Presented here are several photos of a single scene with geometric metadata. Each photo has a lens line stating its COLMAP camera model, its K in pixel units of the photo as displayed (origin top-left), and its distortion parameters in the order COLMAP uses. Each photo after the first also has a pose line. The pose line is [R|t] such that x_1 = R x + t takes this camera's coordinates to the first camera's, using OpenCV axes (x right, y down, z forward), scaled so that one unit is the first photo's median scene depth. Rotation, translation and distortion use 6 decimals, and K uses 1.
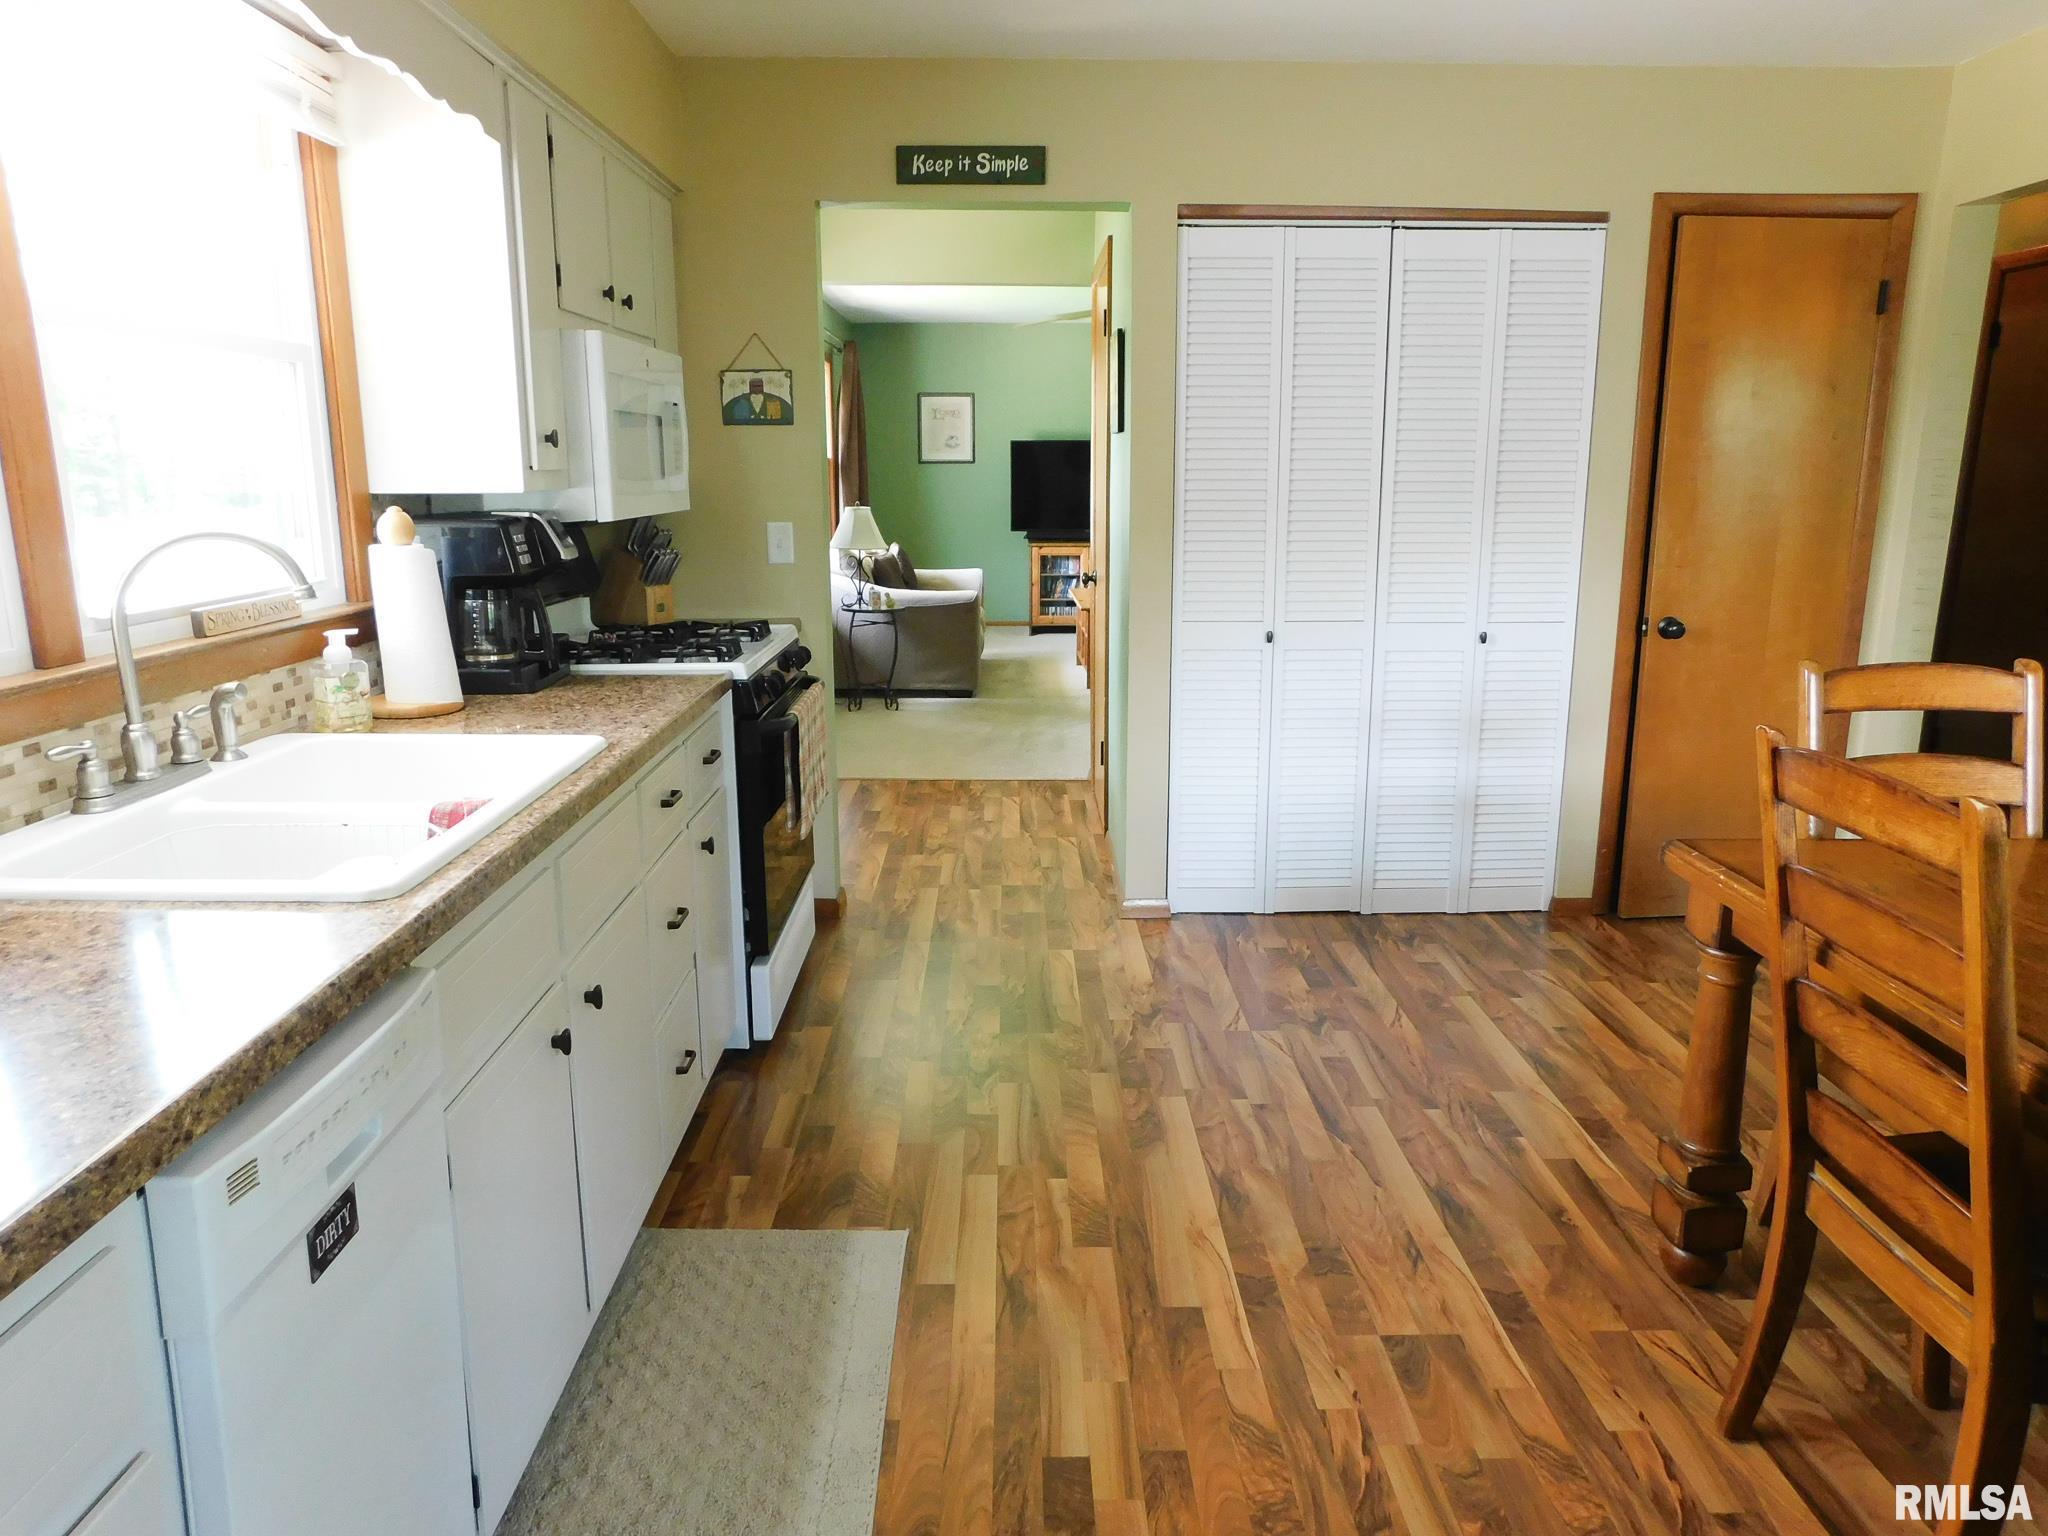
lens RADIAL K [[1371.2, 0, 1027.6], [0, 1371.2, 761.7], [0, 0, 1]] dist [-0.049414, 0.049197]
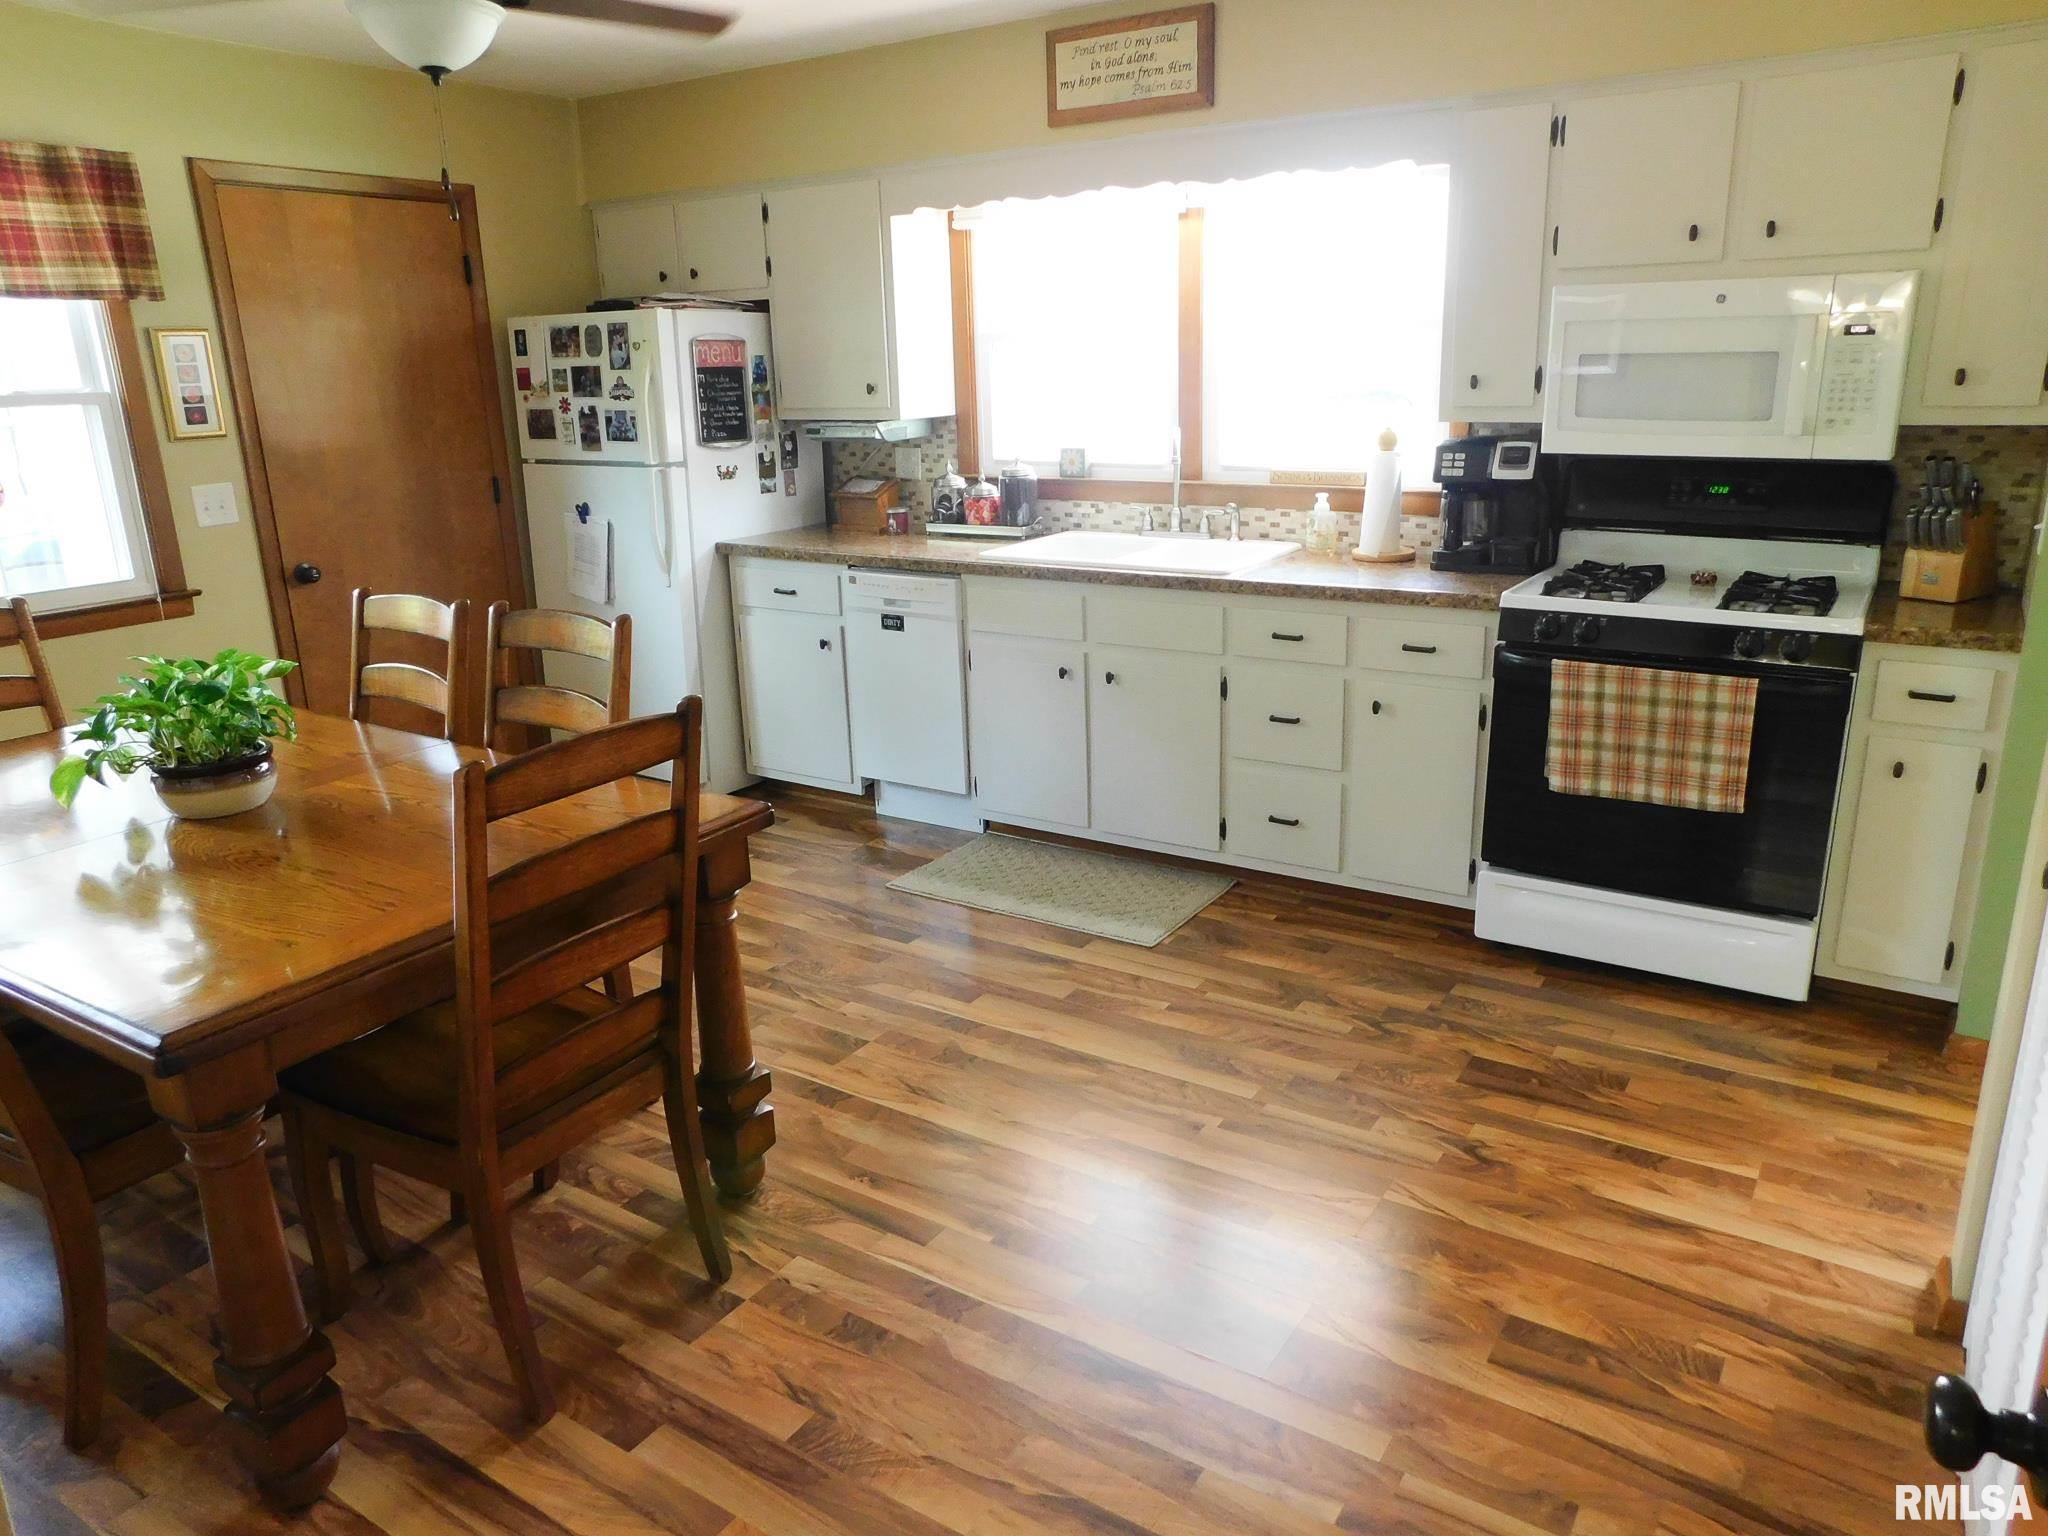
lens RADIAL K [[1371.2, 0, 1026.9], [0, 1371.2, 766.1], [0, 0, 1]] dist [-0.049414, 0.049197]
pose [[-0.553392, 0.253572, -0.793384, 1.065325], [-0.154197, 0.904878, 0.396760, -0.376829], [0.818523, 0.341901, -0.461653, 1.462880]]
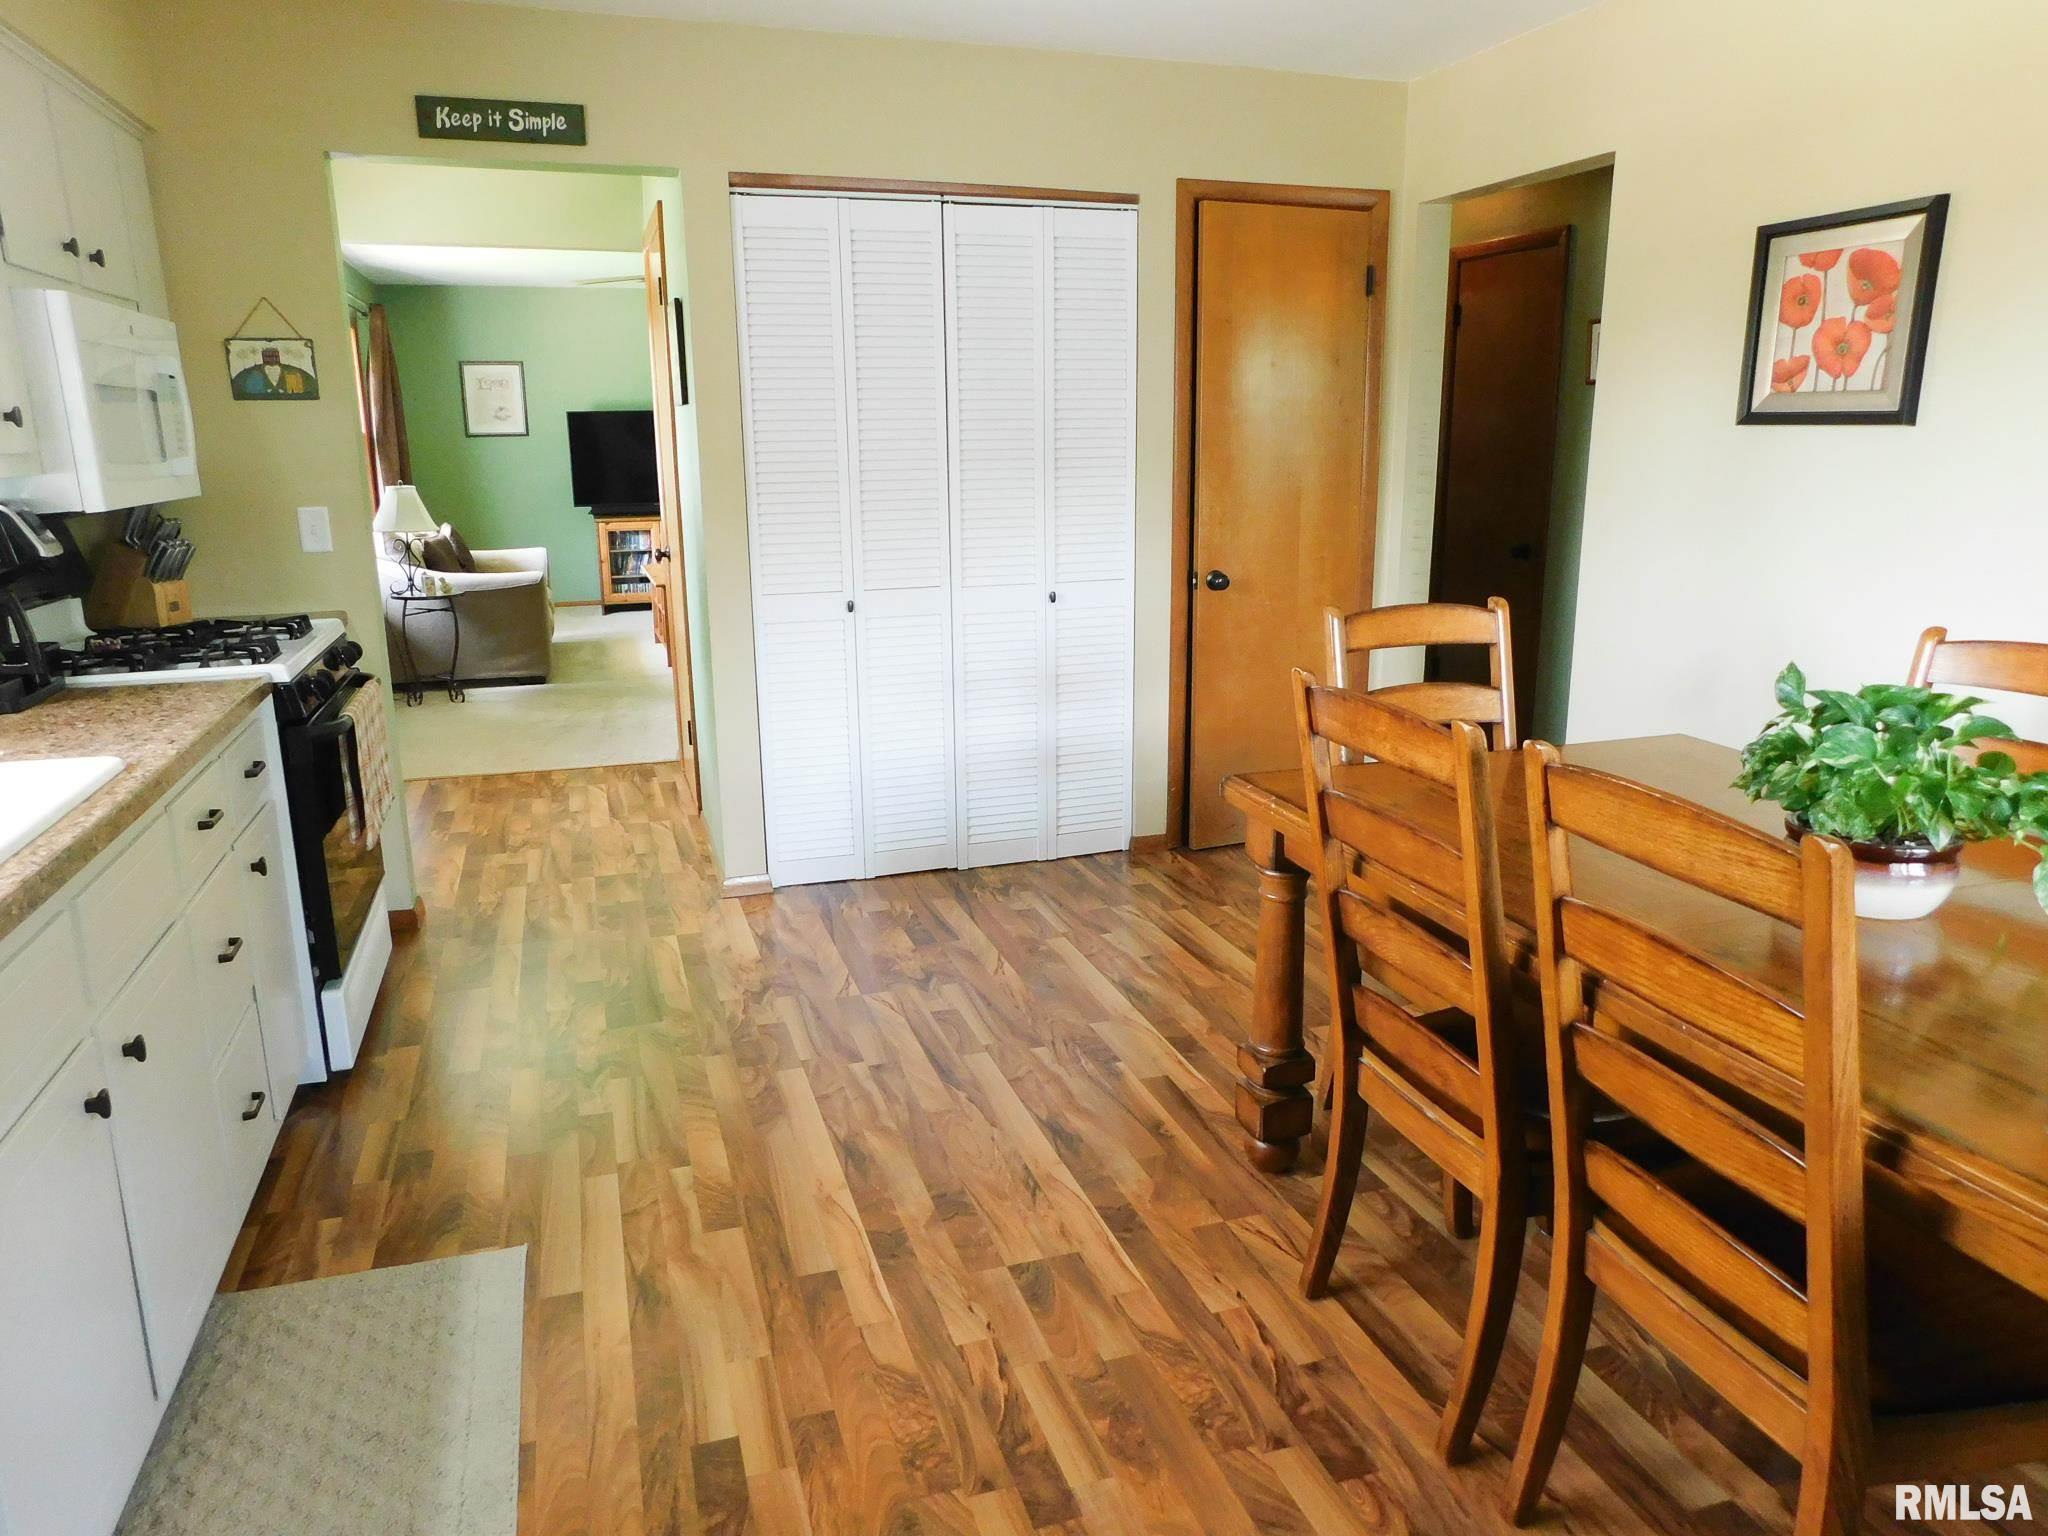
lens RADIAL K [[1371.2, 0, 1025.1], [0, 1371.2, 764.1], [0, 0, 1]] dist [-0.049414, 0.049197]
pose [[0.954187, -0.077975, 0.288872, -0.002166], [0.070802, 0.996869, 0.035213, -0.002069], [-0.290713, -0.013147, 0.956720, -0.009720]]
